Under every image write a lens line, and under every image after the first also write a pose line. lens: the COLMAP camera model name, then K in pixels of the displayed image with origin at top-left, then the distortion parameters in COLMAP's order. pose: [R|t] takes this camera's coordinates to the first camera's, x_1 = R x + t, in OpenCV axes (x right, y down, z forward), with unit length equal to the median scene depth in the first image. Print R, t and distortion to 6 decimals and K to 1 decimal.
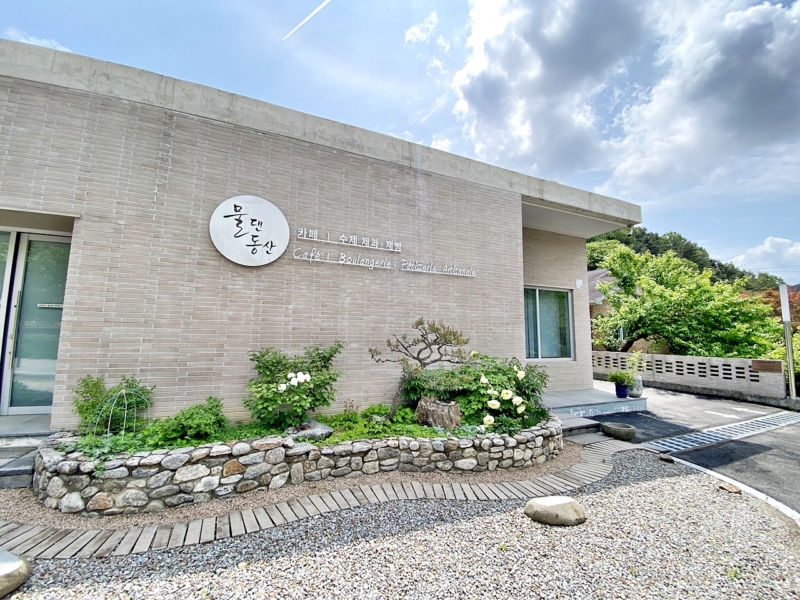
lens RADIAL K [[323.8, 0, 396.2], [0, 323.8, 297.8], [0, 0, 1]] dist [0.031670, -0.025442]
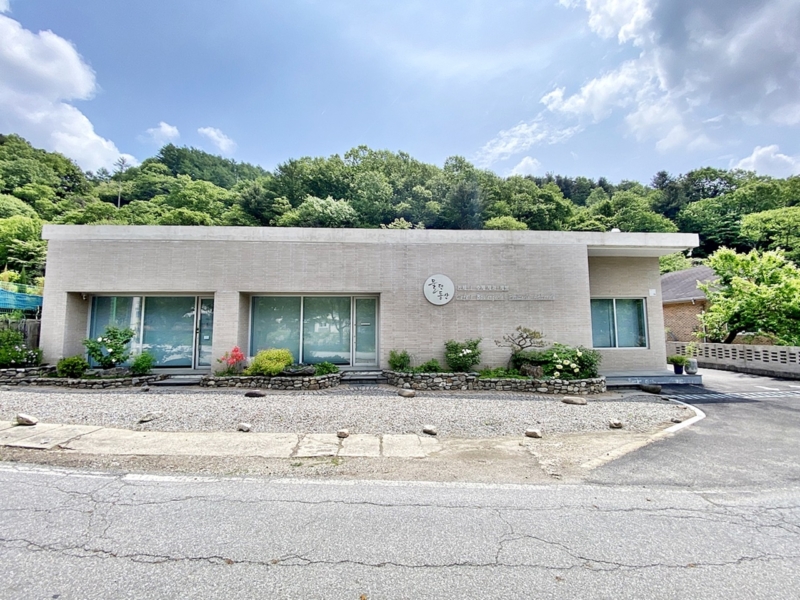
lens RADIAL K [[323.8, 0, 396.2], [0, 323.8, 297.8], [0, 0, 1]] dist [0.031670, -0.025442]
pose [[0.938646, -0.049351, -0.341333, 0.053821], [0.055178, 0.998449, 0.007377, -0.179755], [0.340440, -0.025759, 0.939913, -1.268229]]
